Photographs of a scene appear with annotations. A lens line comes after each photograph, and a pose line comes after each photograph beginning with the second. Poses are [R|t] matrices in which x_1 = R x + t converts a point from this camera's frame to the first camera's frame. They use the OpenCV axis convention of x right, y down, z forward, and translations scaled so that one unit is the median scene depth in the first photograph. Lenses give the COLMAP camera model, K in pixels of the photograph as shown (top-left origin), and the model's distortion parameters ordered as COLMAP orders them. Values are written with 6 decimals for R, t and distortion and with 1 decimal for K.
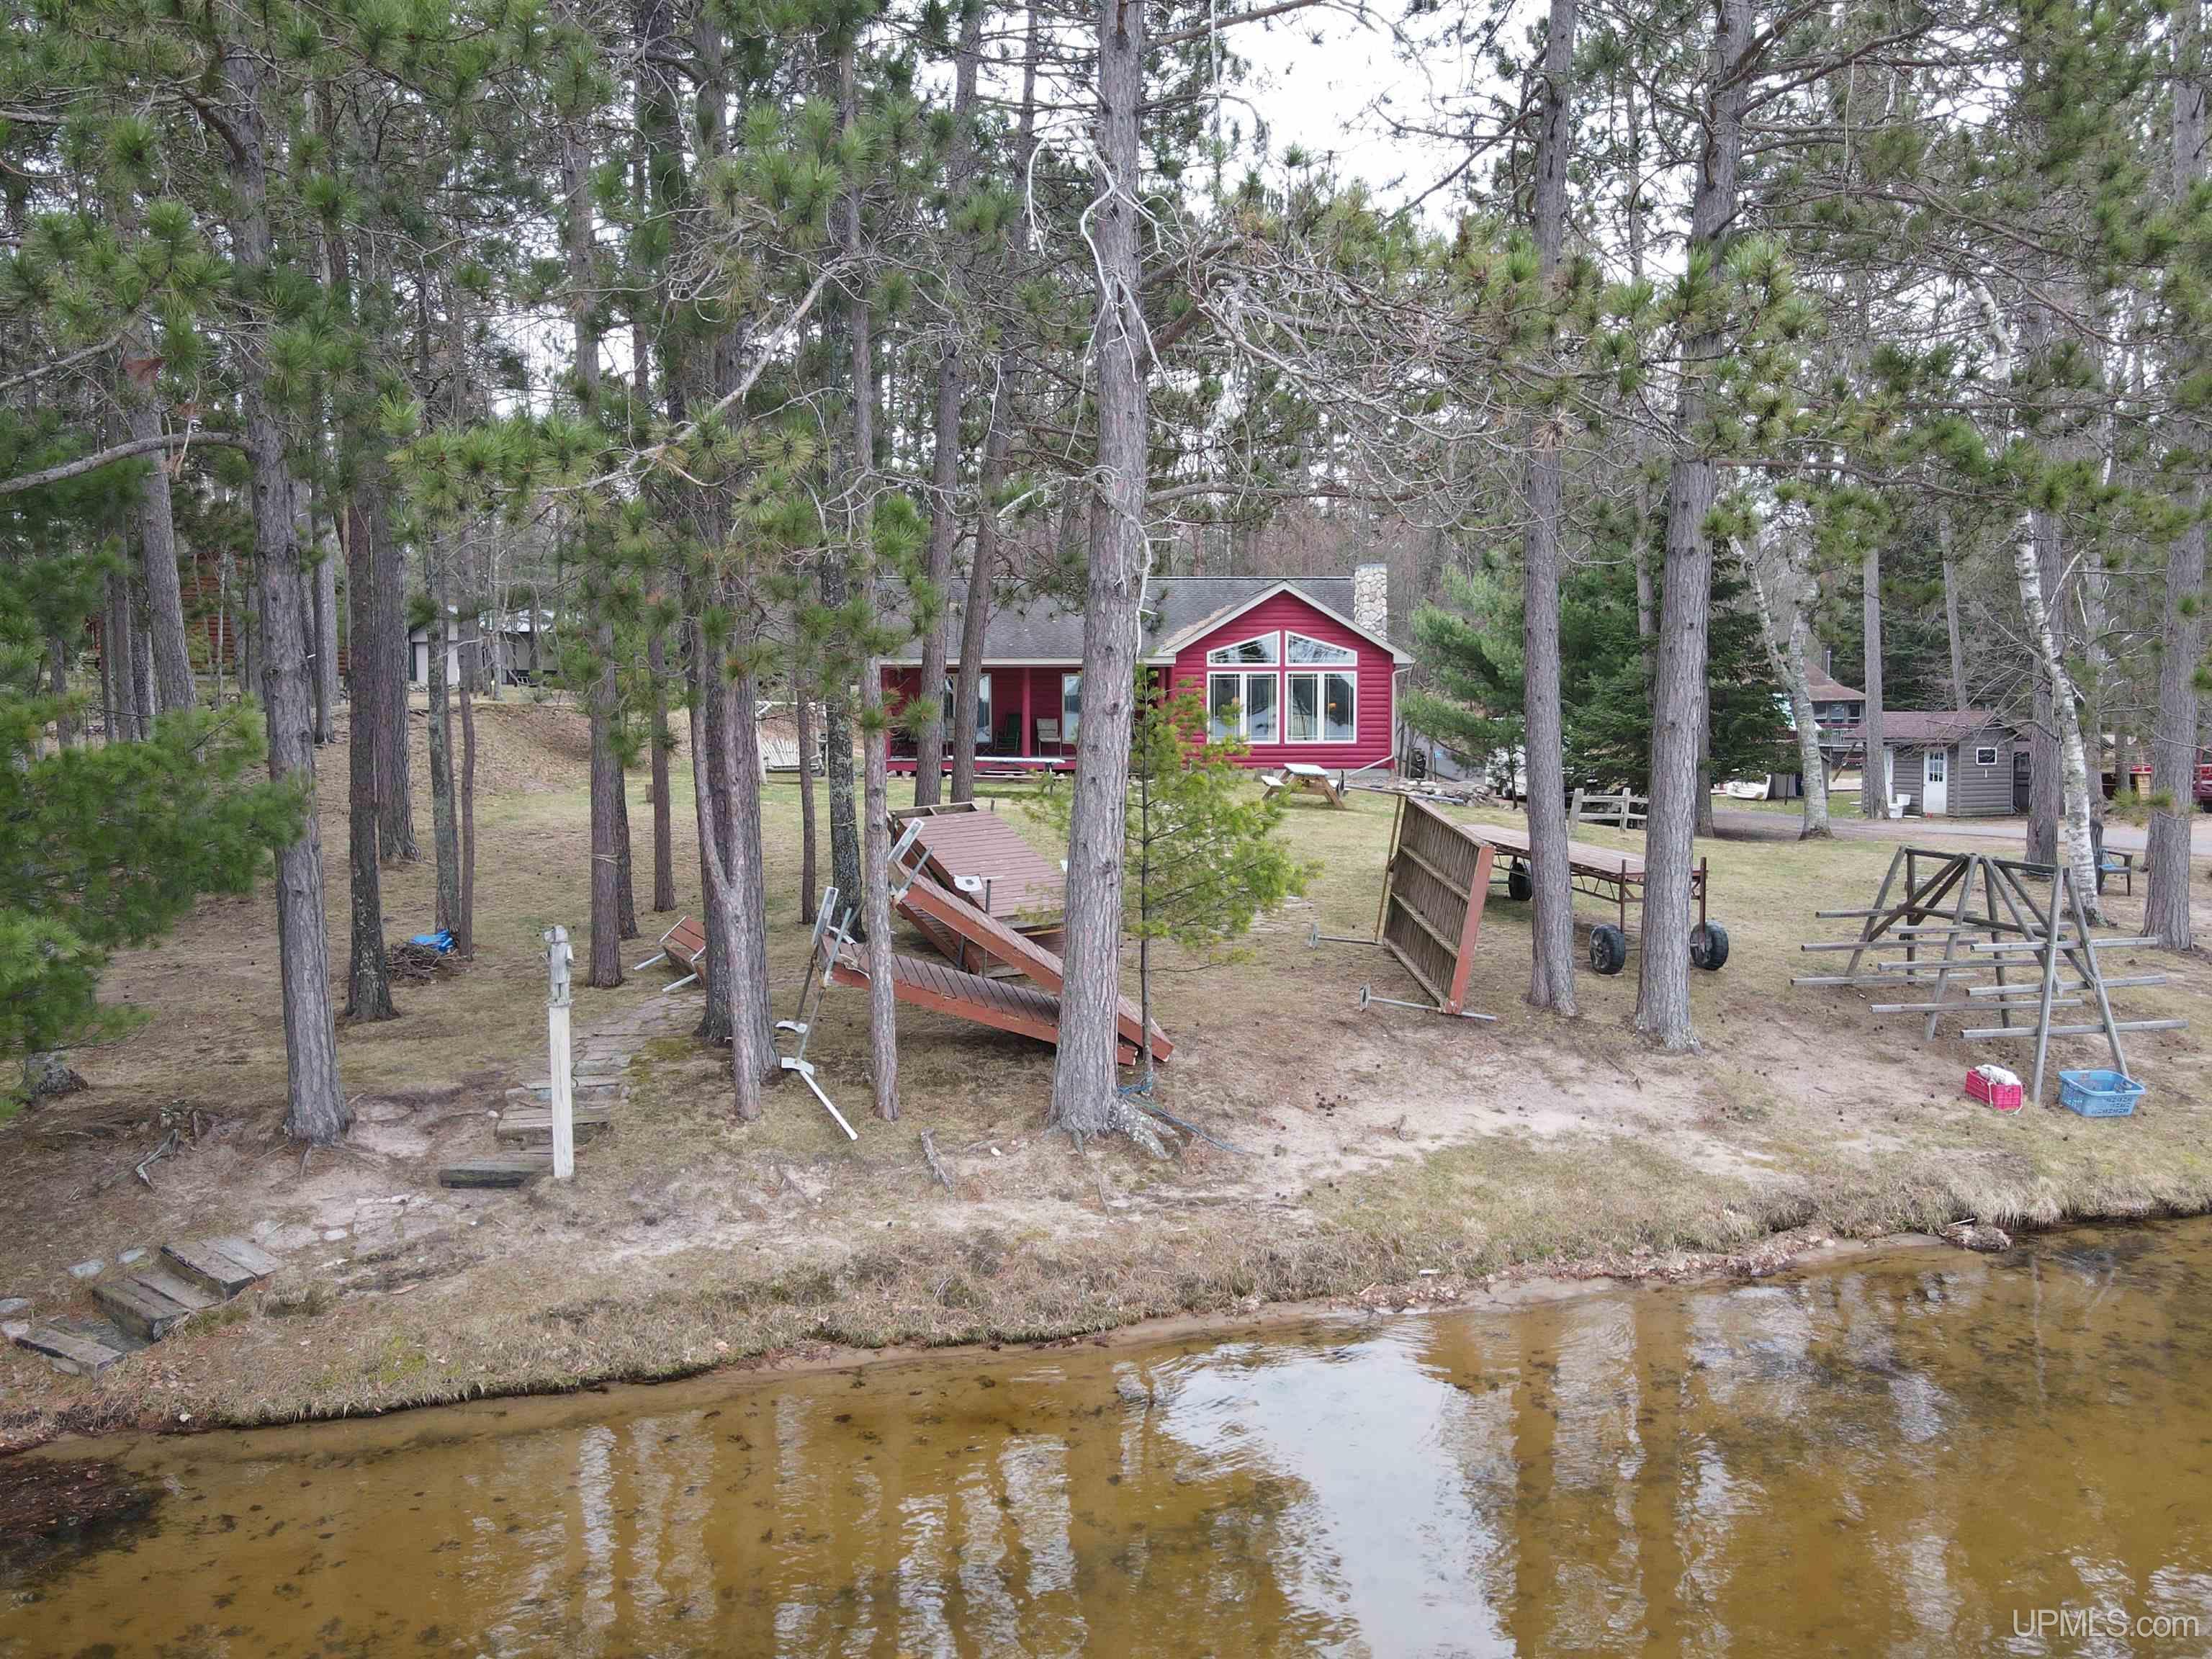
lens RADIAL K [[1609.4, 0, 1106.1], [0, 1609.4, 832.8], [0, 0, 1]] dist [0.034512, -0.020147]
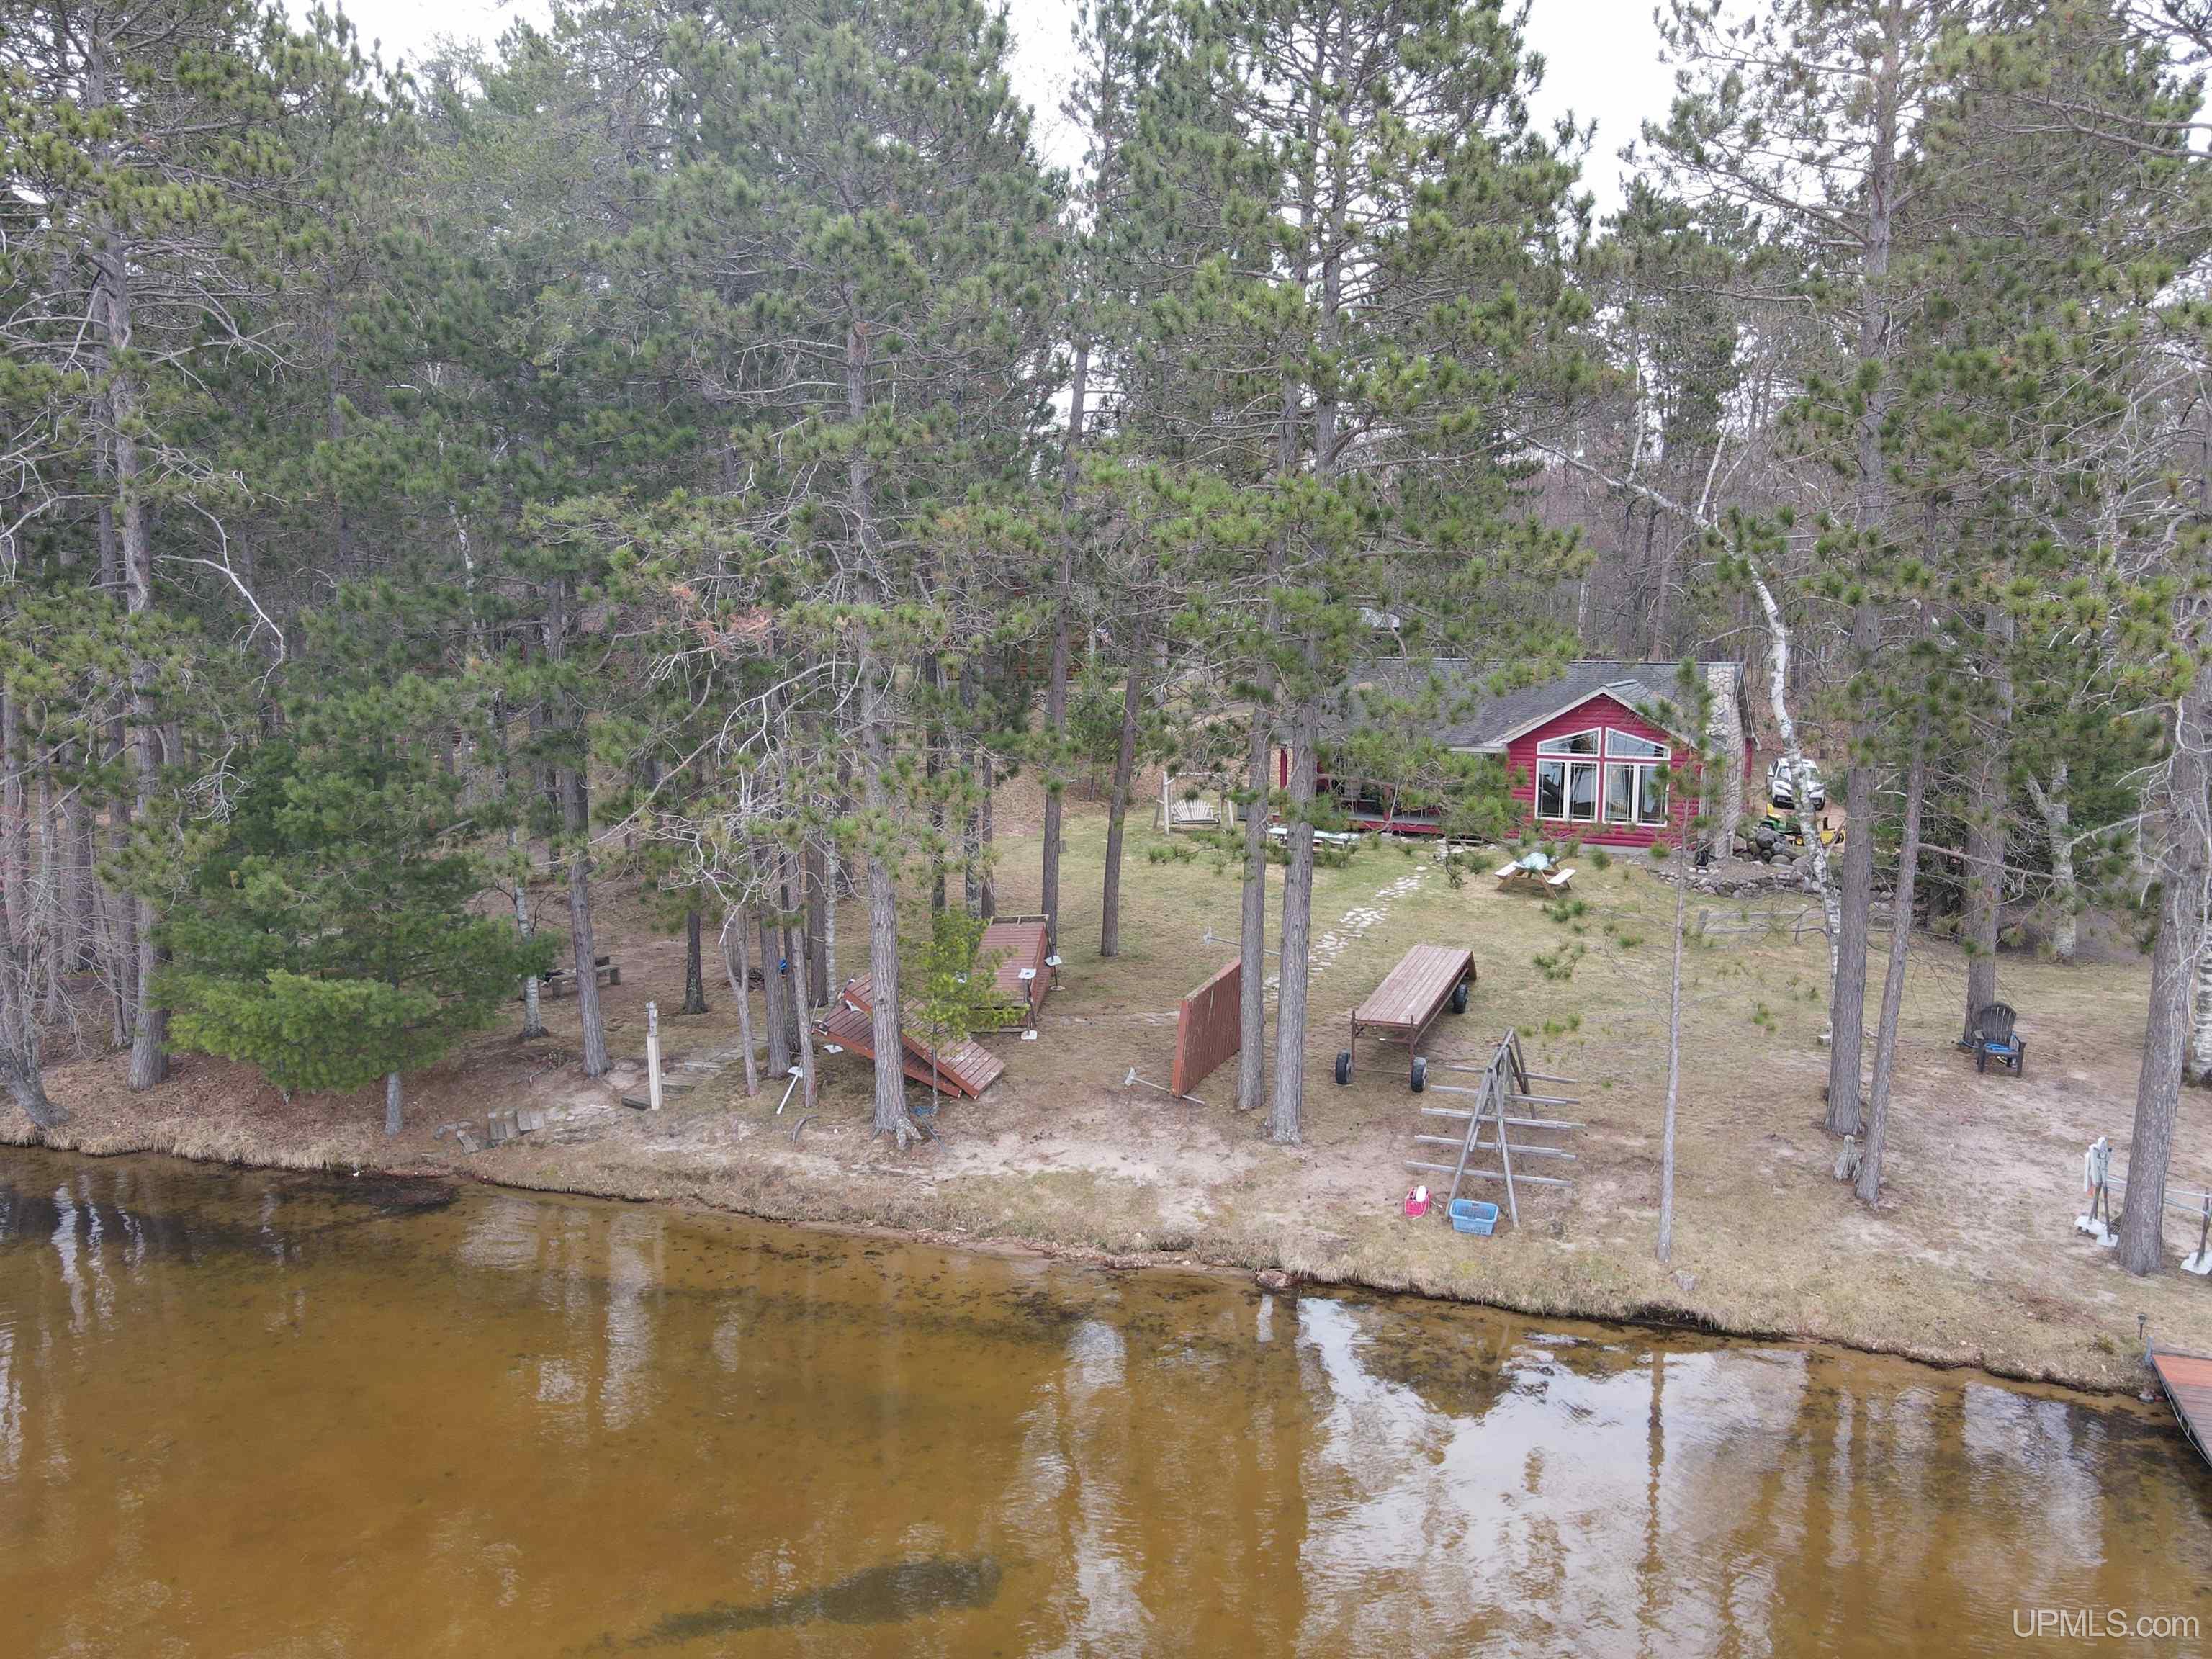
lens RADIAL K [[1609.4, 0, 1099.5], [0, 1609.4, 829.3], [0, 0, 1]] dist [0.034512, -0.020147]
pose [[0.845691, 0.075631, -0.528287, 1.366933], [-0.047935, 0.996671, 0.065951, -0.361354], [0.531516, -0.030450, 0.846501, -0.582646]]
